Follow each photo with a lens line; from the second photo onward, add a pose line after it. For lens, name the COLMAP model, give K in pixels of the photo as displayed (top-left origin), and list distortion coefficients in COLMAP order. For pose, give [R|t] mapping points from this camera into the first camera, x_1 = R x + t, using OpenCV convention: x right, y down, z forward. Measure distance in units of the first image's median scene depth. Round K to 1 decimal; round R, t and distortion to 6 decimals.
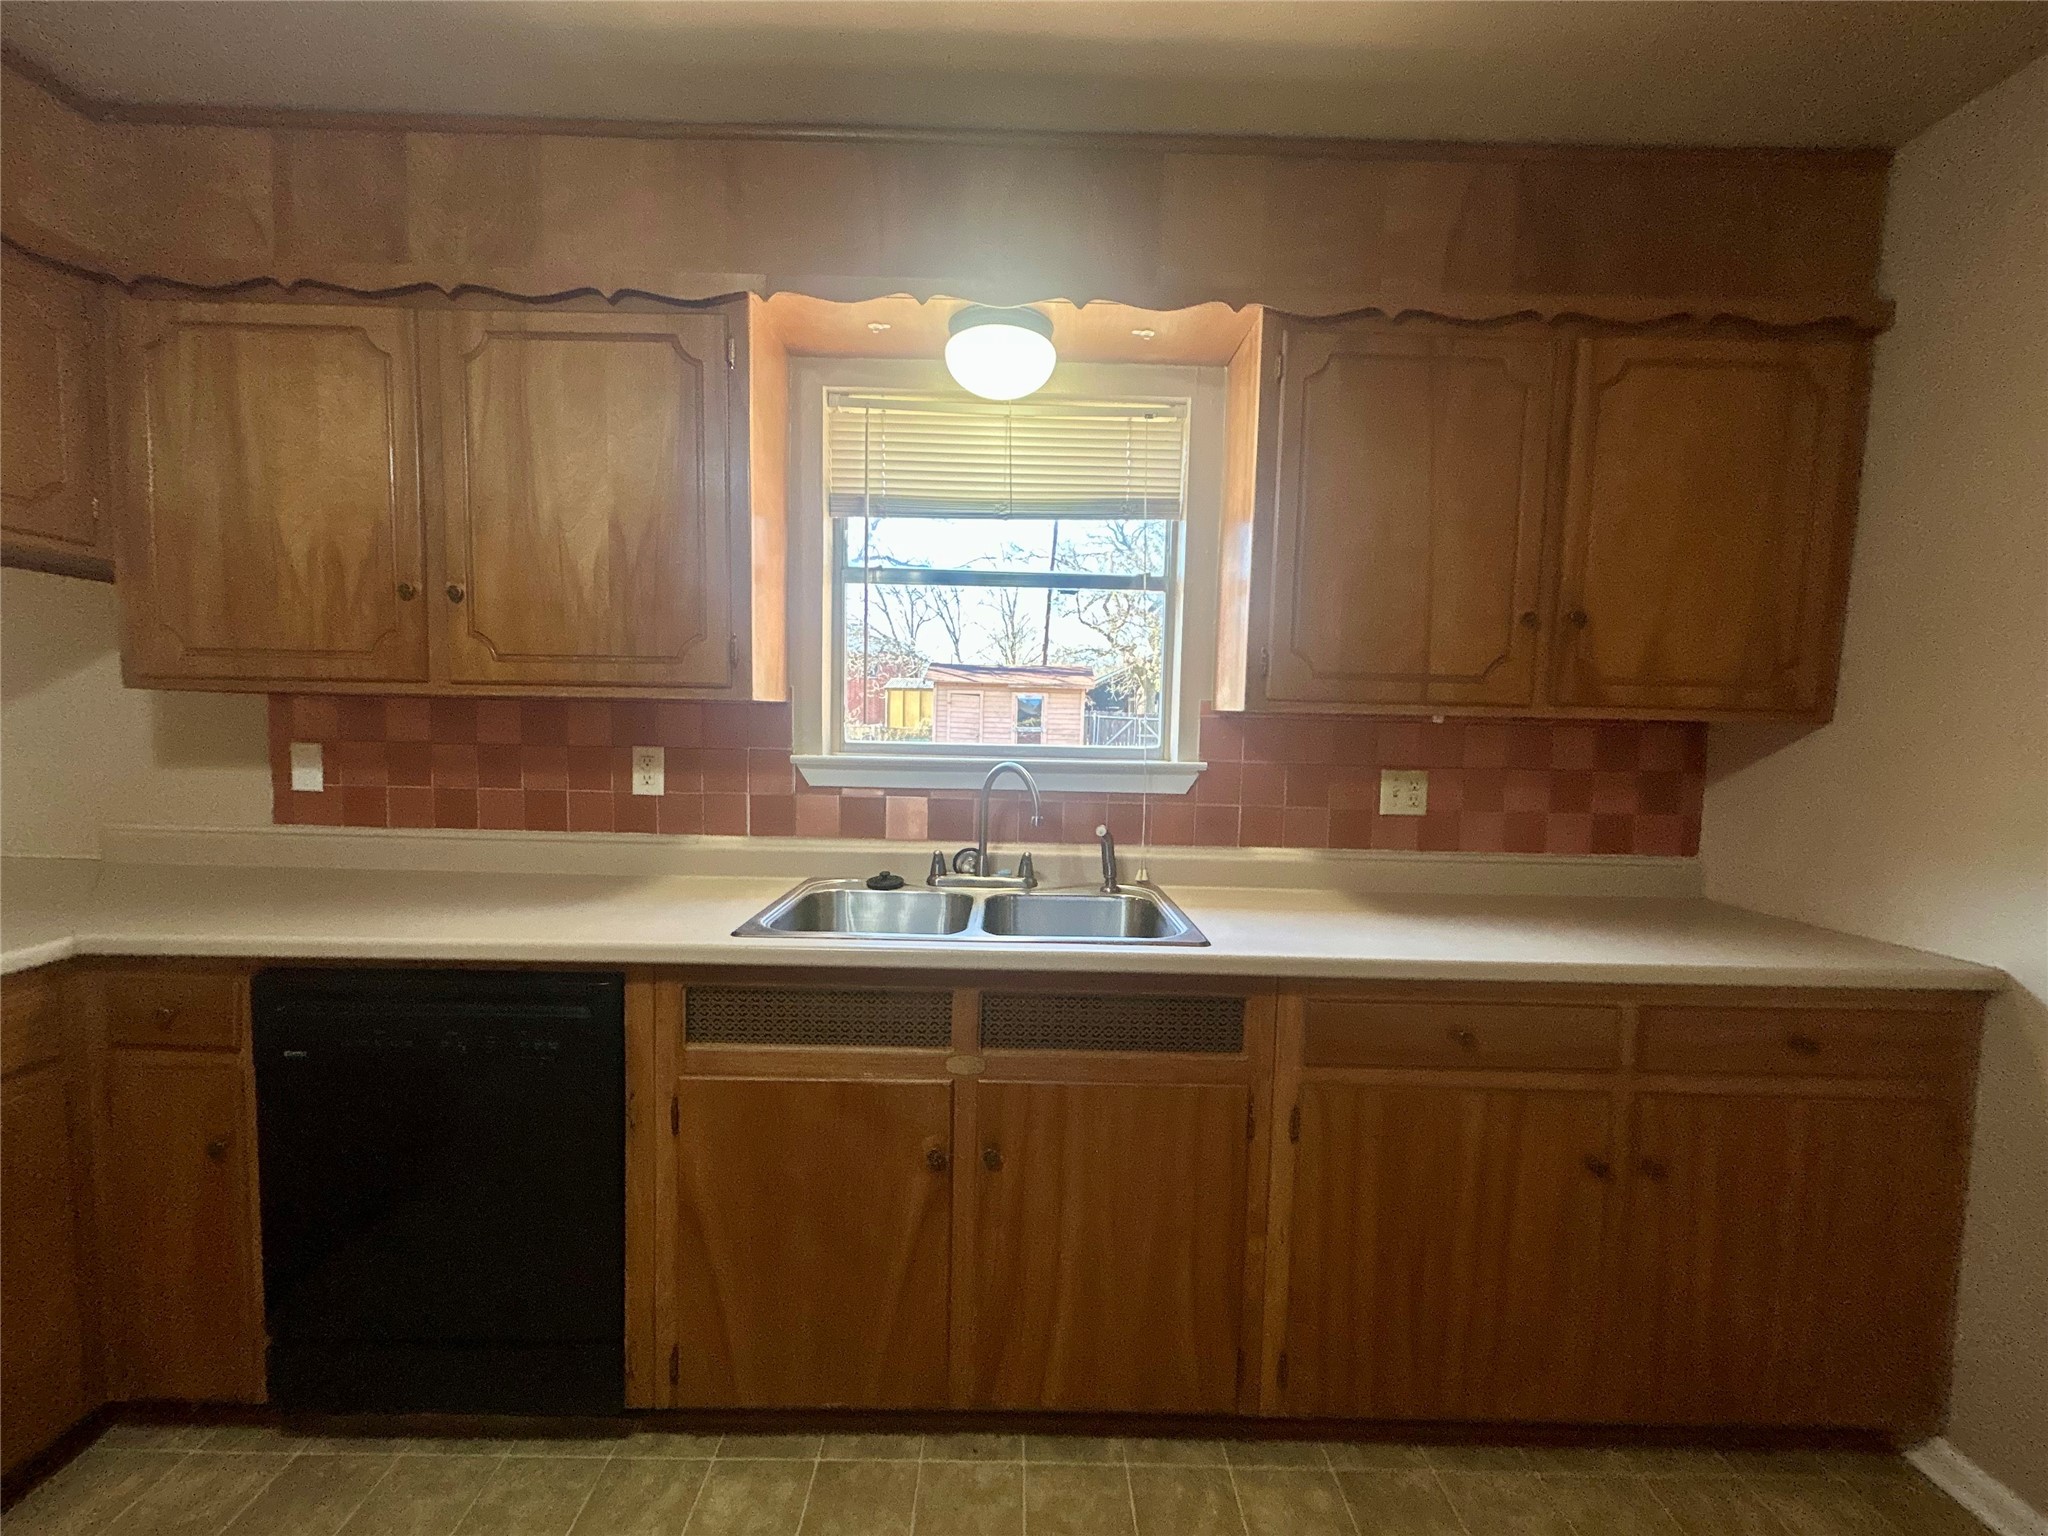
lens RADIAL K [[820.4, 0, 1018.0], [0, 820.4, 768.9], [0, 0, 1]] dist [-0.000482, 0.000392]
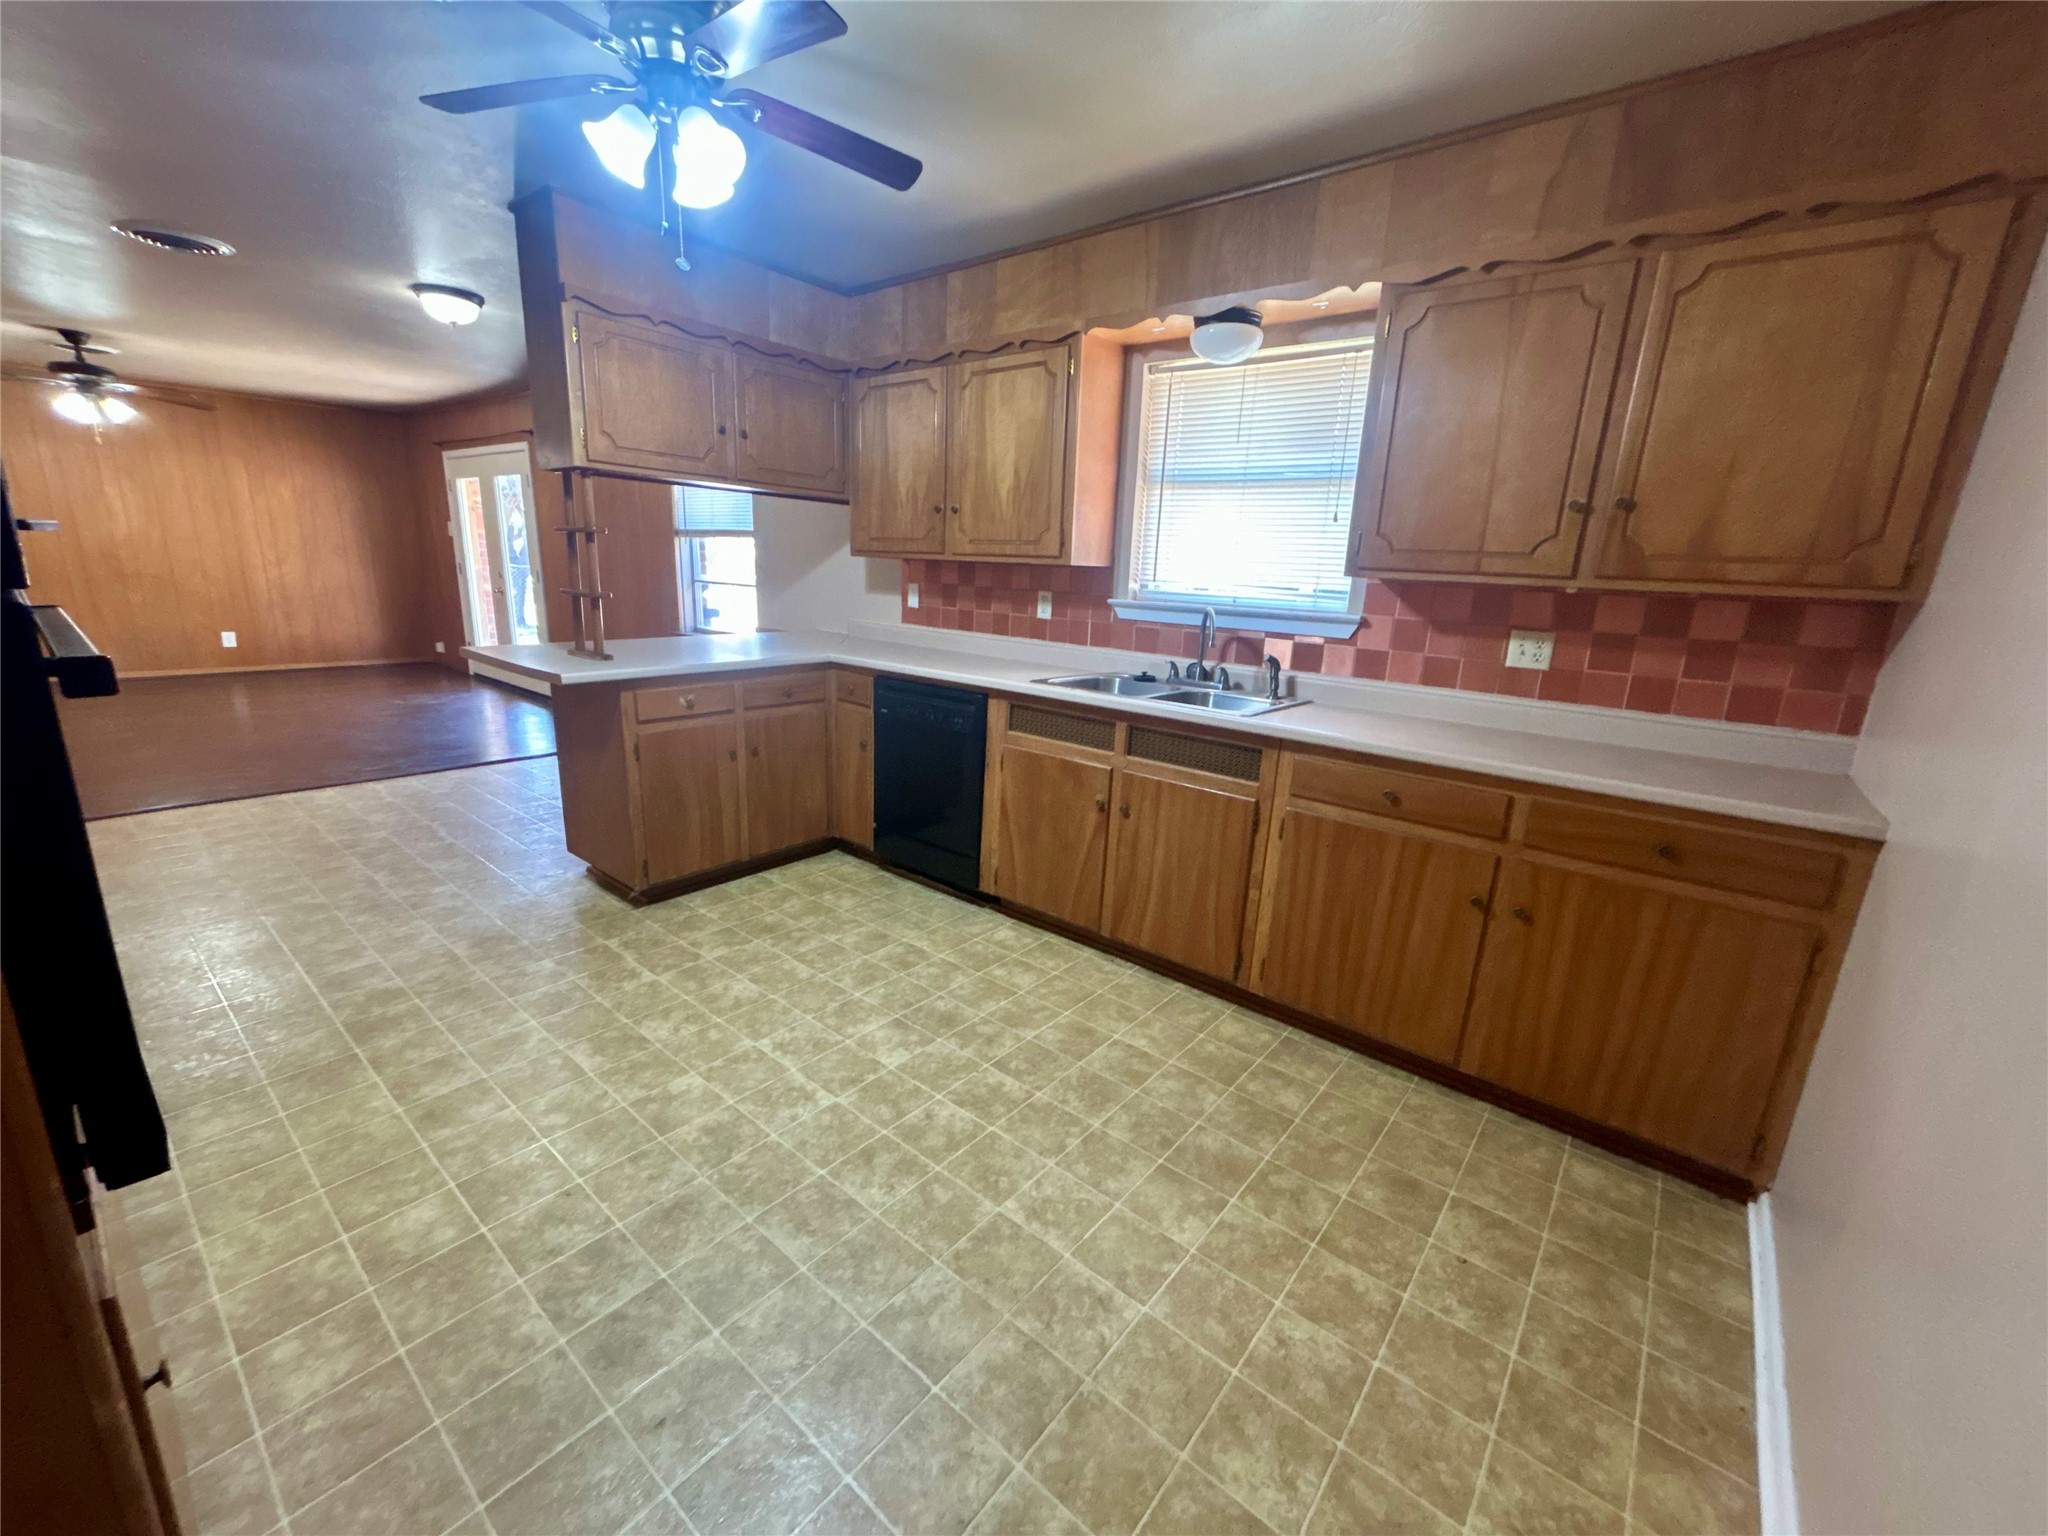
lens RADIAL K [[820.4, 0, 1021.0], [0, 820.4, 767.5], [0, 0, 1]] dist [-0.000482, 0.000392]
pose [[0.766911, 0.165941, -0.619928, 0.833303], [-0.067637, 0.981511, 0.179056, 0.041388], [0.638179, -0.095391, 0.763956, -0.532473]]
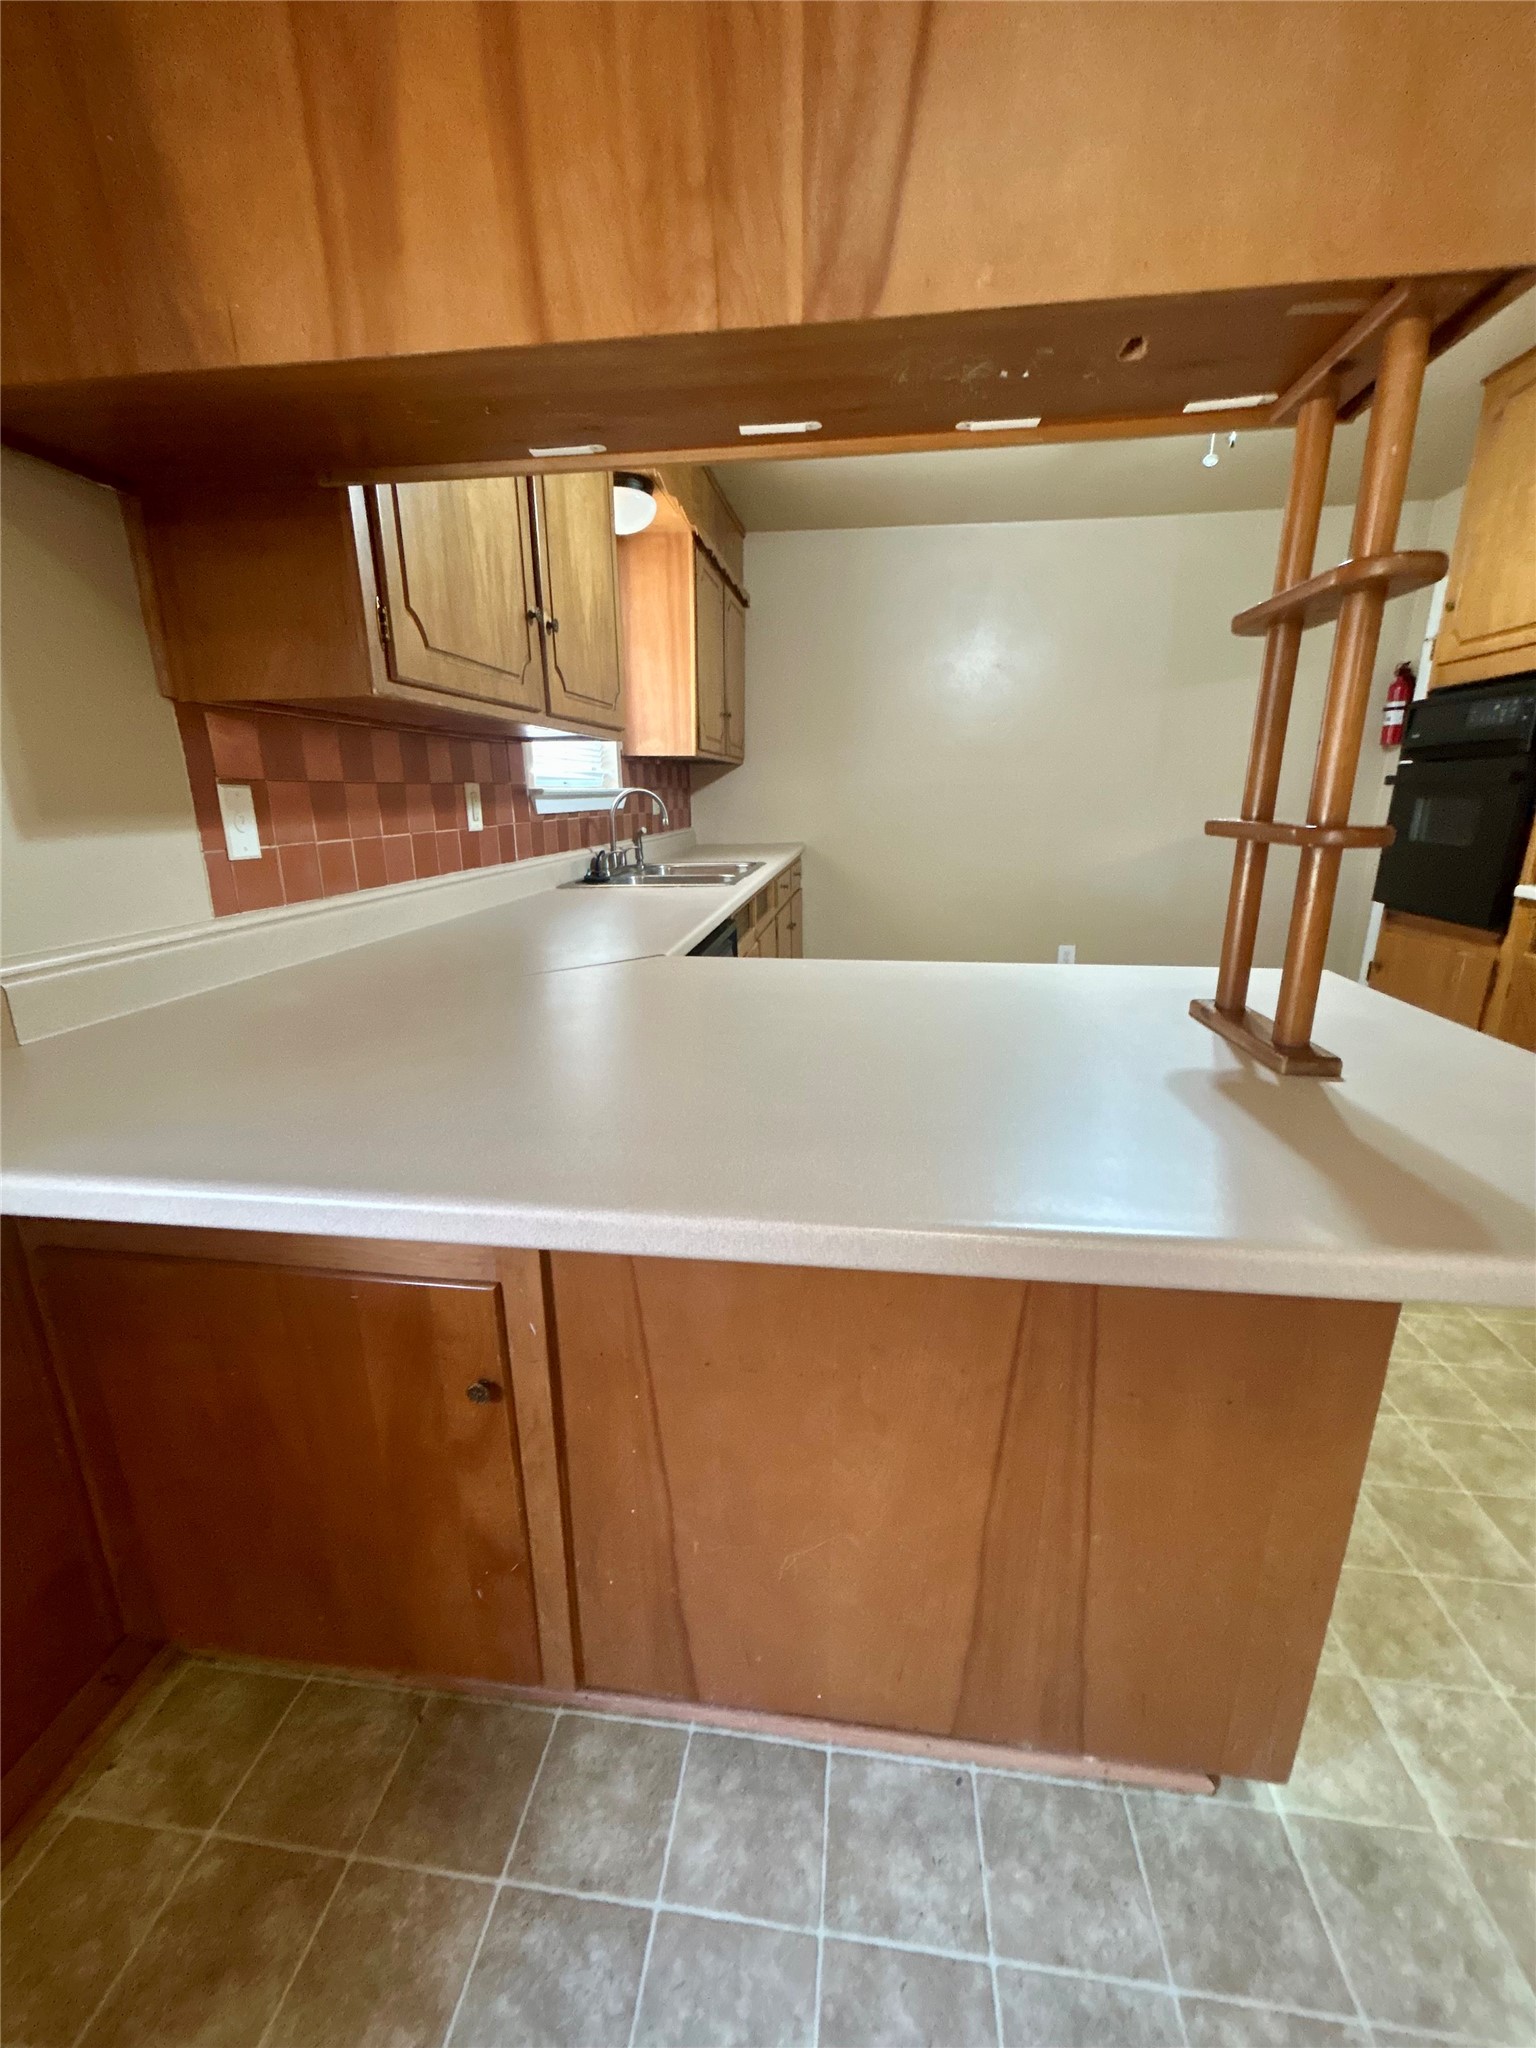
lens RADIAL K [[820.4, 0, 767.9], [0, 820.4, 1026.4], [0, 0, 1]] dist [-0.000482, 0.000392]
pose [[0.132587, -0.296095, 0.945911, -1.810029], [0.075366, 0.954586, 0.288246, -0.004745], [-0.988302, 0.033072, 0.148881, 0.592824]]
